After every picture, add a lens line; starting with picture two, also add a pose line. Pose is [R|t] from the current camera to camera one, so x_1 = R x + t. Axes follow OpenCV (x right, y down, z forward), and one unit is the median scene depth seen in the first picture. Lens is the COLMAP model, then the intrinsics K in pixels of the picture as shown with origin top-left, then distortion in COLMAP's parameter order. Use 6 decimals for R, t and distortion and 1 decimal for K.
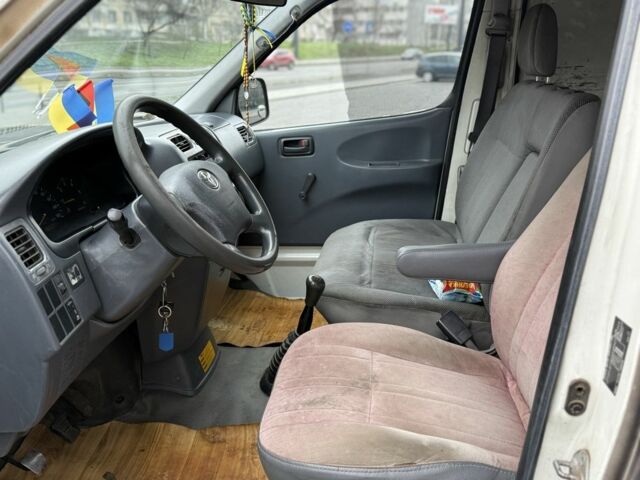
lens RADIAL K [[601.3, 0, 320.0], [0, 601.3, 240.0], [0, 0, 1]] dist [0.146769, -0.230036]
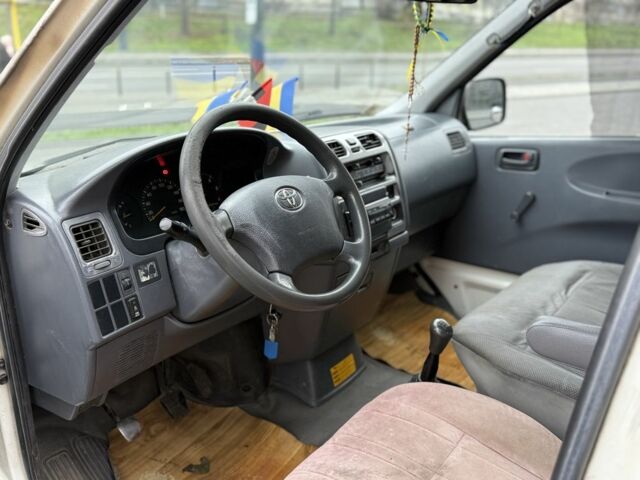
lens RADIAL K [[601.3, 0, 320.0], [0, 601.3, 240.0], [0, 0, 1]] dist [0.146769, -0.230036]
pose [[0.866625, 0.186462, -0.462810, 0.221074], [-0.174895, 0.982220, 0.068231, -0.082115], [0.467303, 0.021813, 0.883828, 0.157755]]
